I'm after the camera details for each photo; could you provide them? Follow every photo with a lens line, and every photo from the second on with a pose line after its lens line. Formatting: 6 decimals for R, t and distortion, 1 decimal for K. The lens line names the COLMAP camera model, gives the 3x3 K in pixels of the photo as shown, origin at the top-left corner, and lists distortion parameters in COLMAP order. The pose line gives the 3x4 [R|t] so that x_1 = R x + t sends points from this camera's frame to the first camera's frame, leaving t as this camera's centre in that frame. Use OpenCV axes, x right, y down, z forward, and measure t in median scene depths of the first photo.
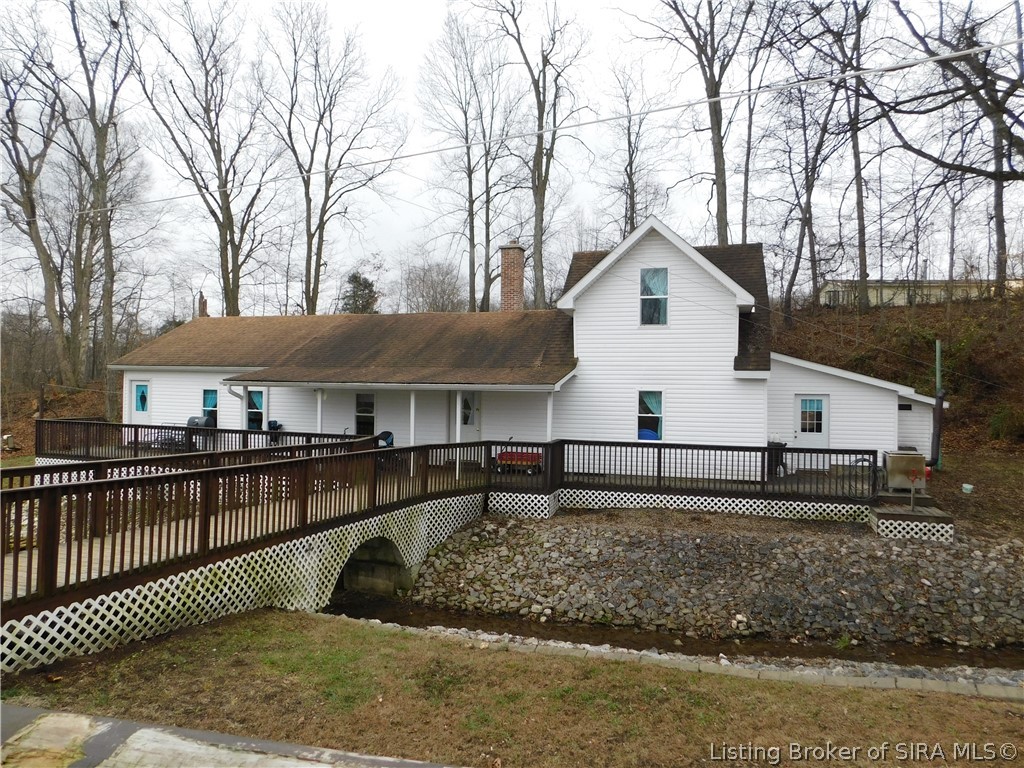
lens RADIAL K [[679.4, 0, 508.9], [0, 679.4, 376.9], [0, 0, 1]] dist [-0.059469, 0.043890]
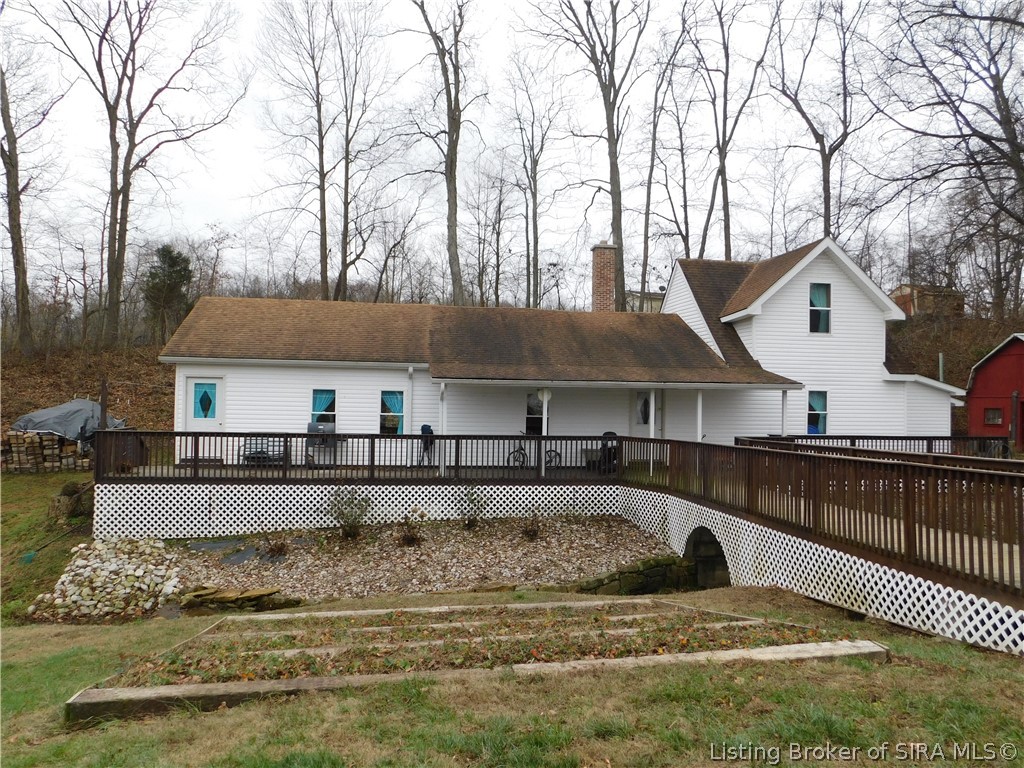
lens RADIAL K [[692.2, 0, 513.9], [0, 692.2, 380.8], [0, 0, 1]] dist [-0.000304, 0.011123]
pose [[0.890478, 0.000816, 0.455026, -0.144811], [-0.009922, 0.999795, 0.017623, -0.001960], [-0.454919, -0.020208, 0.890304, 0.033284]]
